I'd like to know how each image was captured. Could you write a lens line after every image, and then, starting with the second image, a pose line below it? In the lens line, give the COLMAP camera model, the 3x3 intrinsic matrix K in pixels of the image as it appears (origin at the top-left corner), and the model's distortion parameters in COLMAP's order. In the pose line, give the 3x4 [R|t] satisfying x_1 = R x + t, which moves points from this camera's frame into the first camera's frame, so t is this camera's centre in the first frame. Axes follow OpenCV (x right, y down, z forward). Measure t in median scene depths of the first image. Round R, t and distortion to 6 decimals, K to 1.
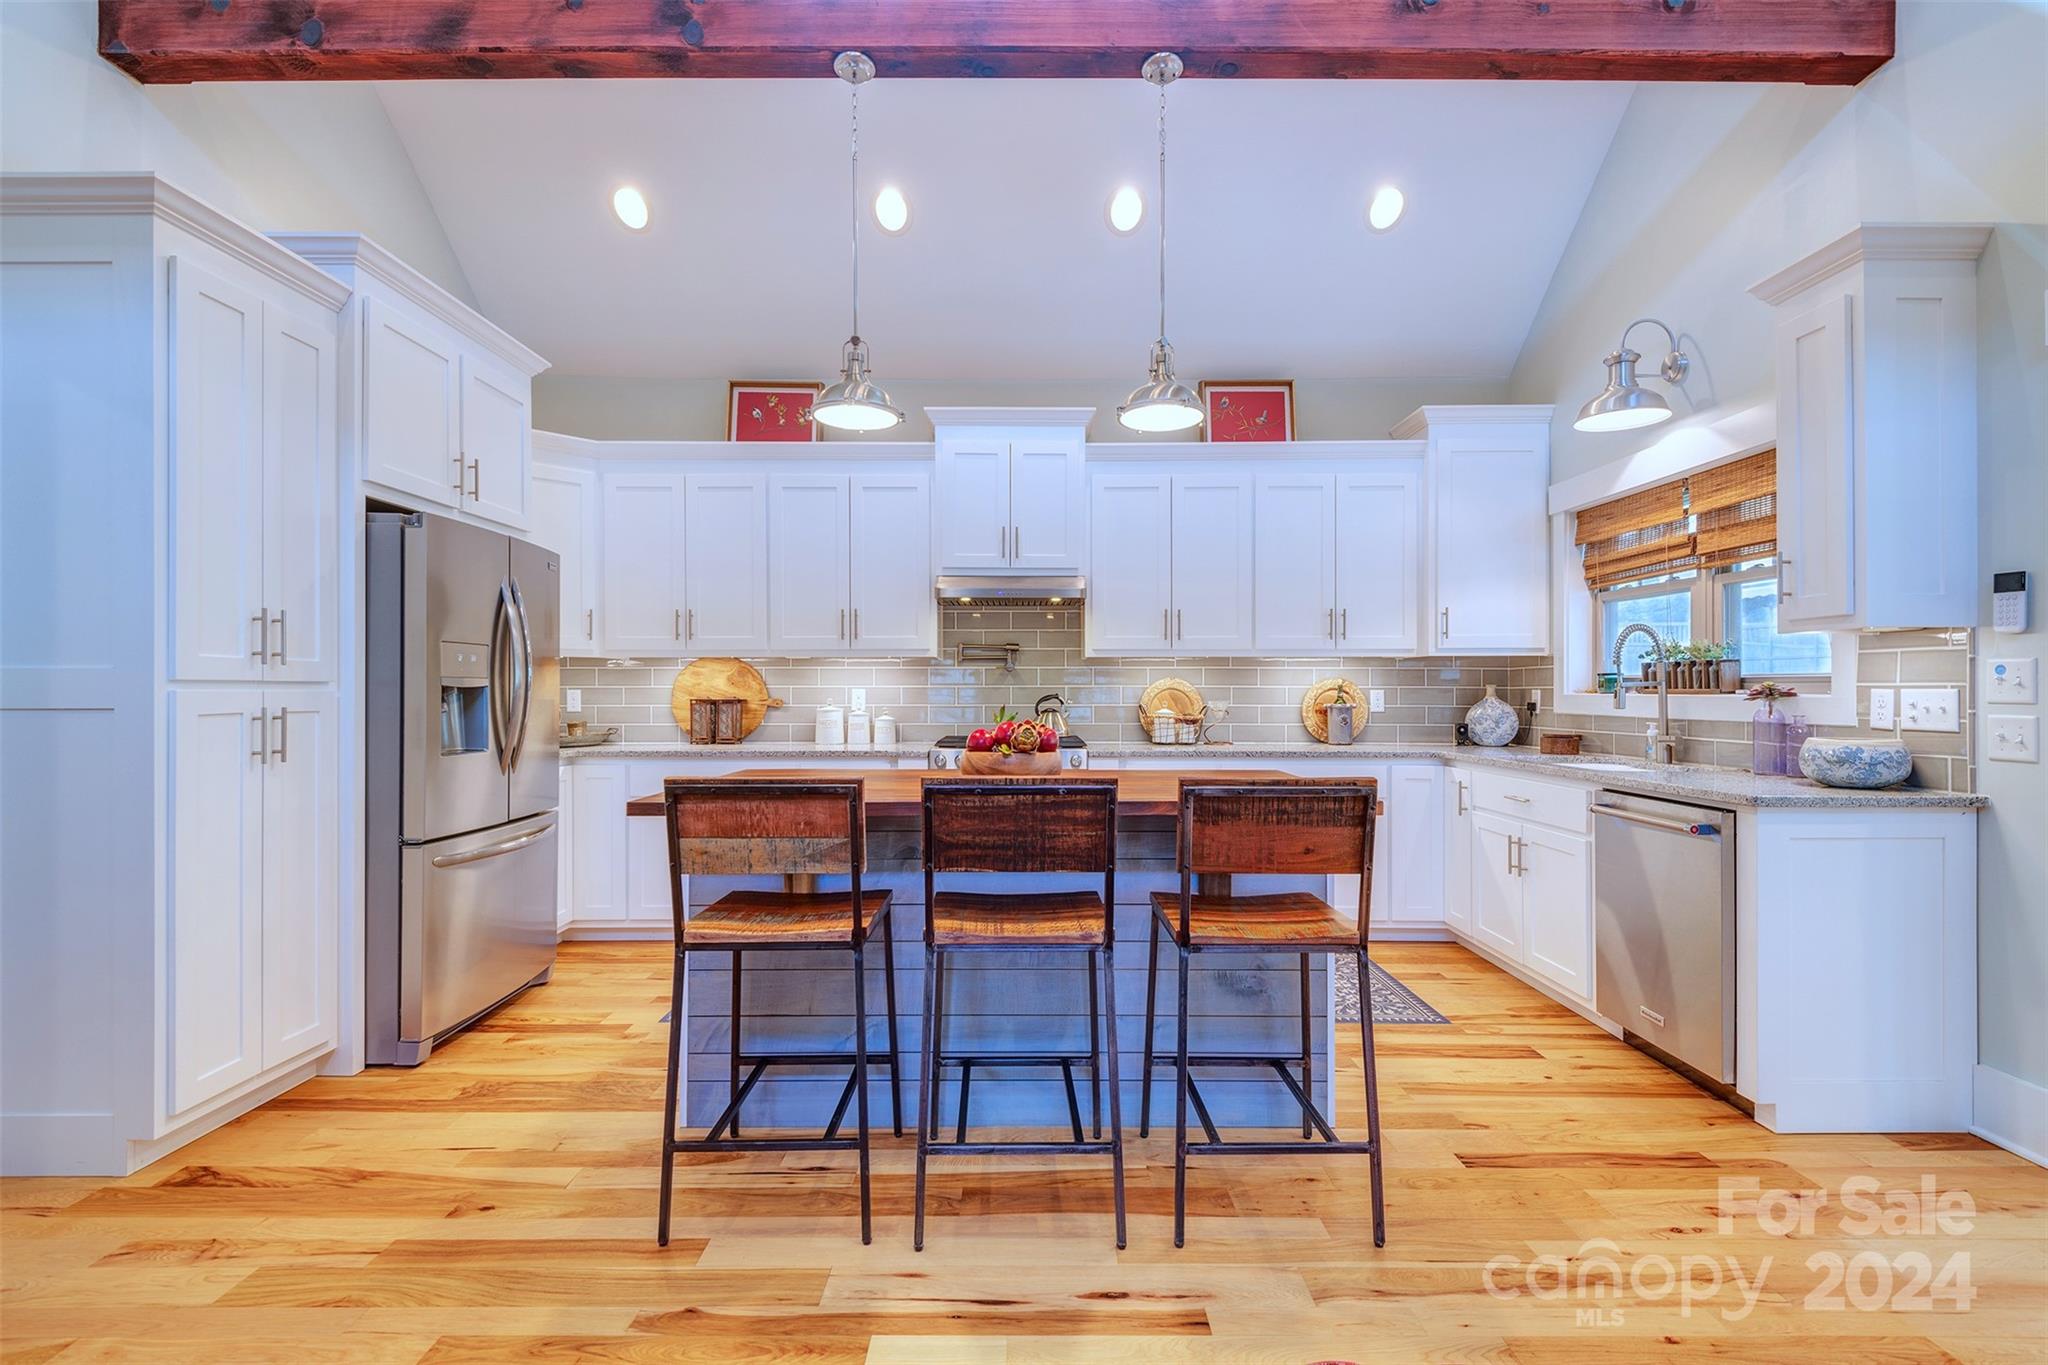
lens RADIAL K [[936.1, 0, 1026.3], [0, 936.1, 686.7], [0, 0, 1]] dist [0.000004, -0.000823]
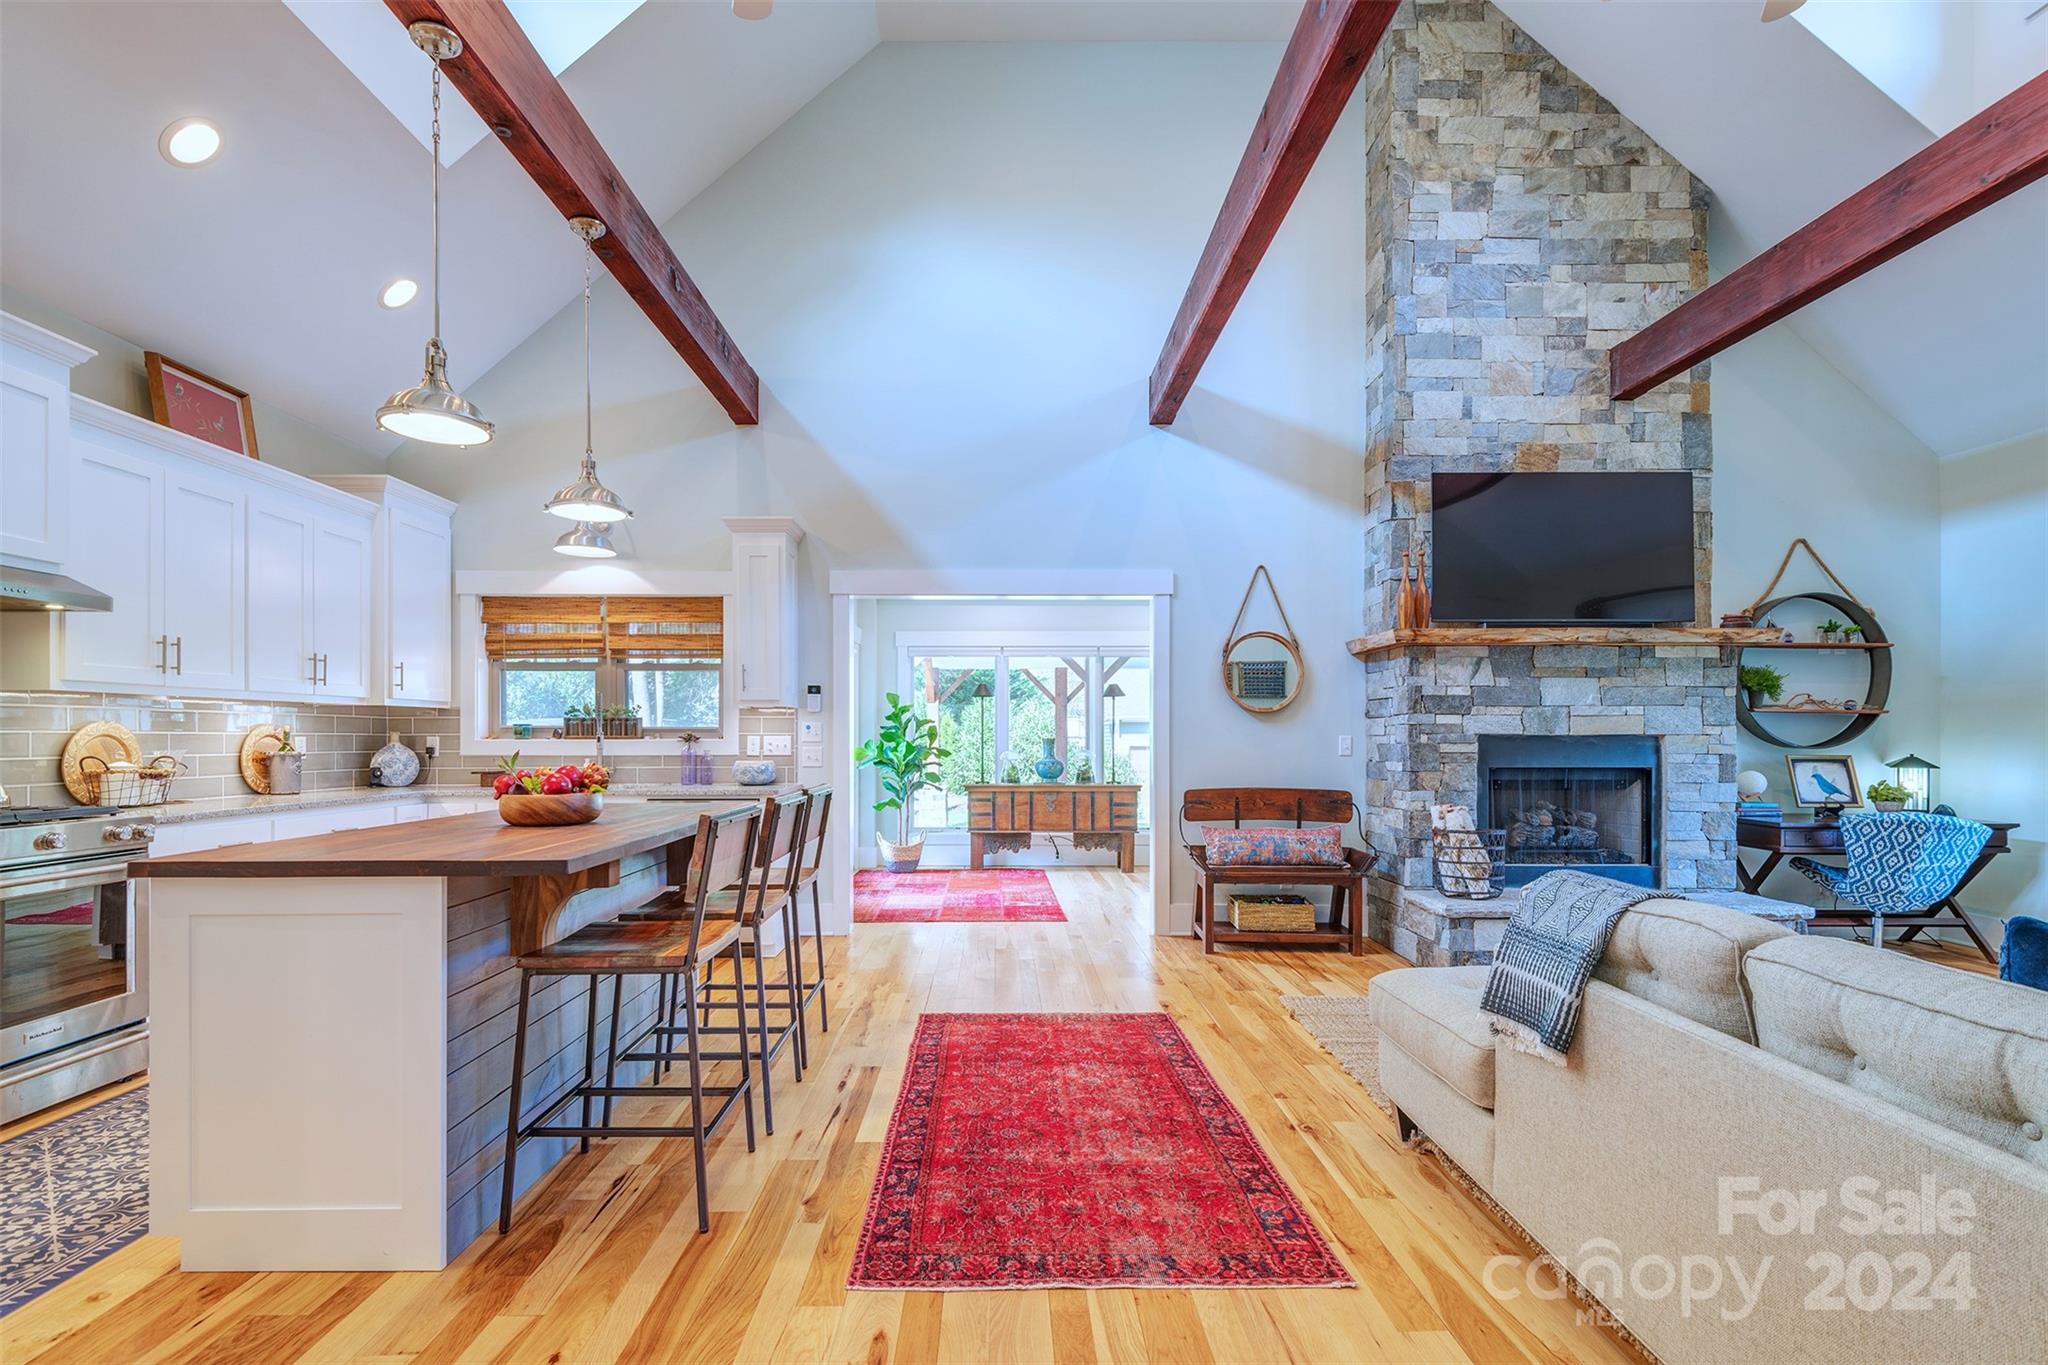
lens RADIAL K [[941.0, 0, 999.7], [0, 941.0, 741.2], [0, 0, 1]] dist [0.017496, -0.000794]
pose [[0.006023, -0.005073, 0.999969, -0.789994], [-0.004087, 0.999979, 0.005097, 0.000490], [-0.999974, -0.004118, 0.006002, 0.331613]]
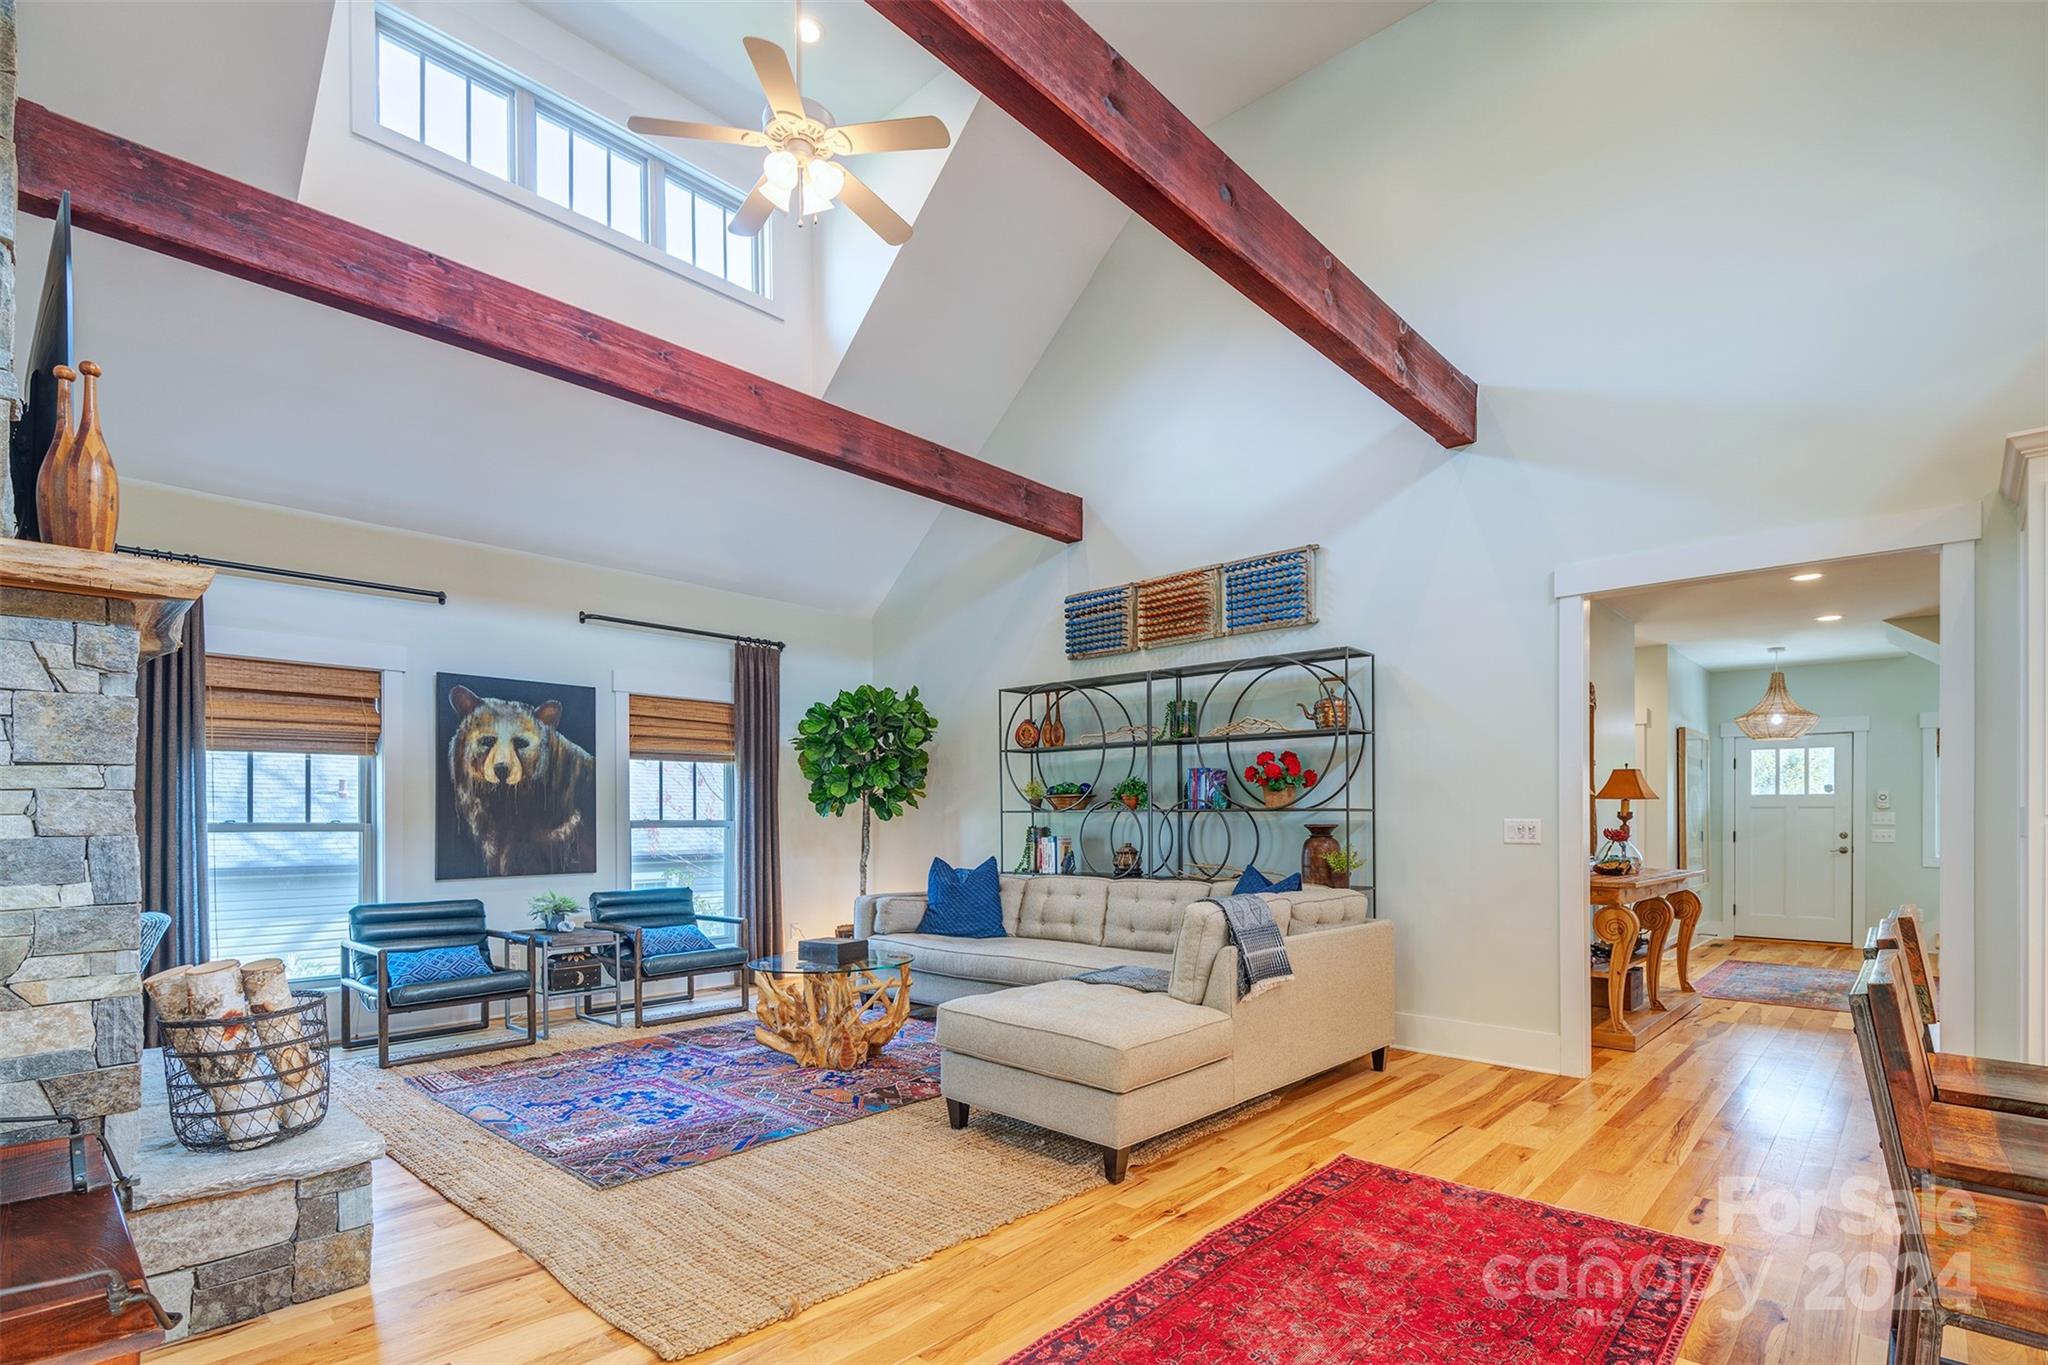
lens RADIAL K [[981.0, 0, 1014.6], [0, 981.0, 818.5], [0, 0, 1]] dist [0.019166, -0.000373]
pose [[-0.687697, 0.000055, -0.725998, 0.596787], [0.002871, 0.999992, -0.002644, -0.000204], [0.725992, -0.003903, -0.687692, 0.537079]]
